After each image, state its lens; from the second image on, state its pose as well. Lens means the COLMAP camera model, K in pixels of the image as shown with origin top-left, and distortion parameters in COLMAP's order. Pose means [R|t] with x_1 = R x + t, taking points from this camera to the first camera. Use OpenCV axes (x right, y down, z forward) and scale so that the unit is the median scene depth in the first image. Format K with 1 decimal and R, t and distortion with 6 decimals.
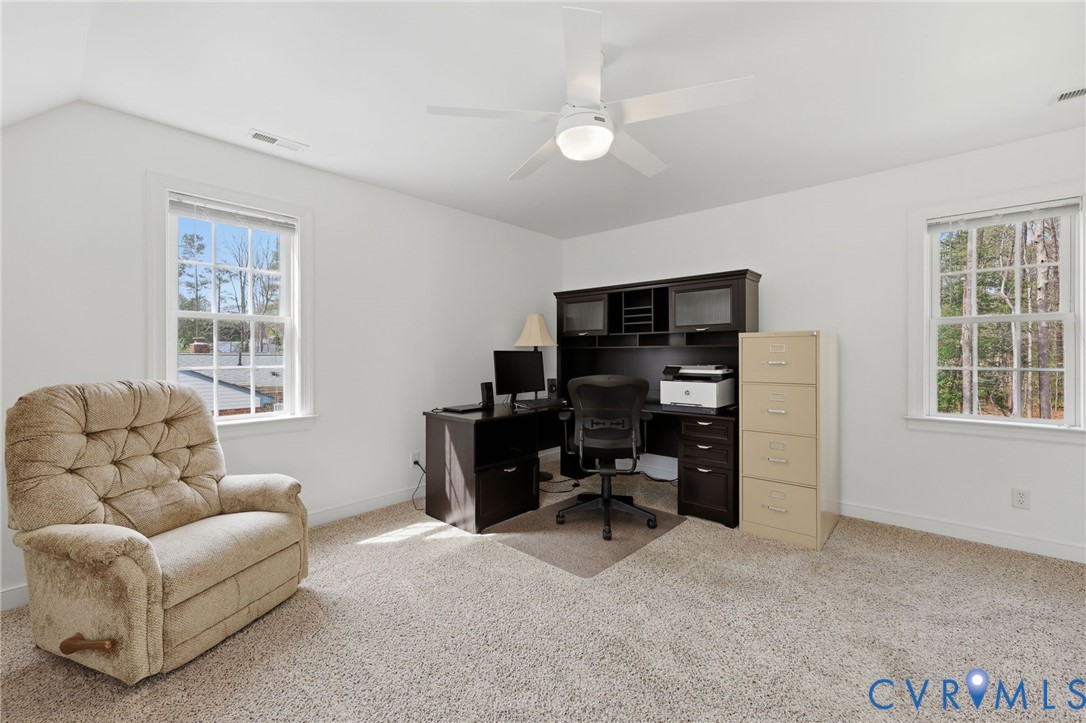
lens RADIAL K [[460.6, 0, 536.3], [0, 460.6, 358.8], [0, 0, 1]] dist [0.000031, -0.000071]
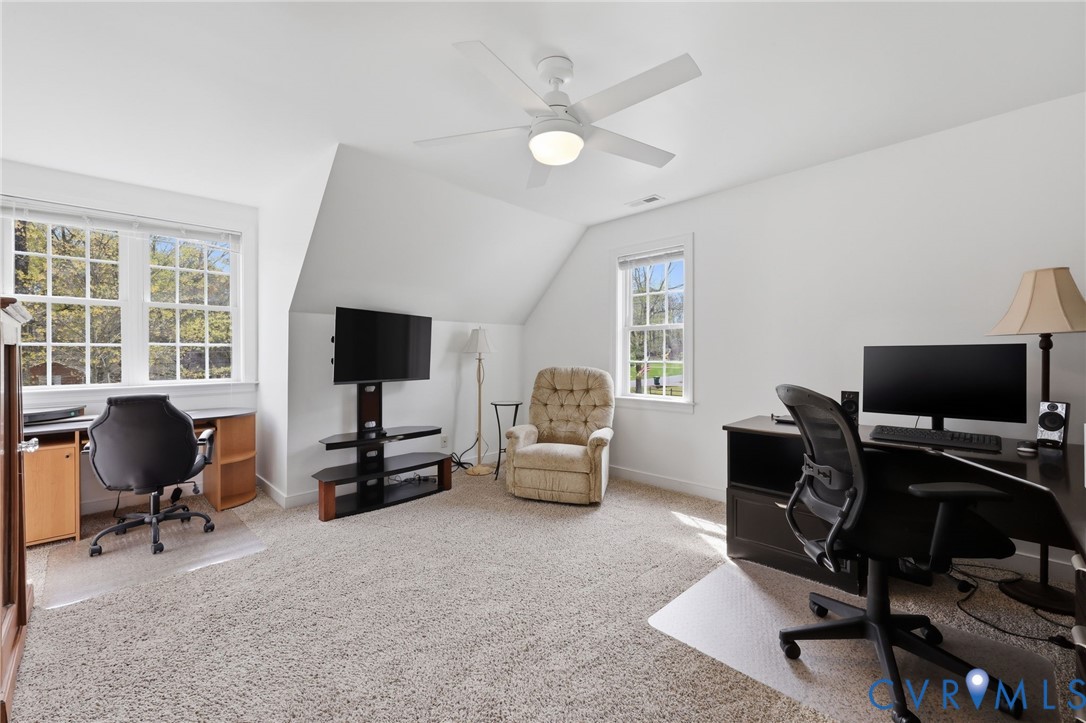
lens RADIAL K [[460.6, 0, 536.3], [0, 460.6, 358.8], [0, 0, 1]] dist [0.000031, -0.000071]
pose [[-0.085166, 0.012330, -0.996290, 0.818271], [-0.002290, 0.999918, 0.012571, -0.009168], [0.996364, 0.003352, -0.085131, 0.744135]]
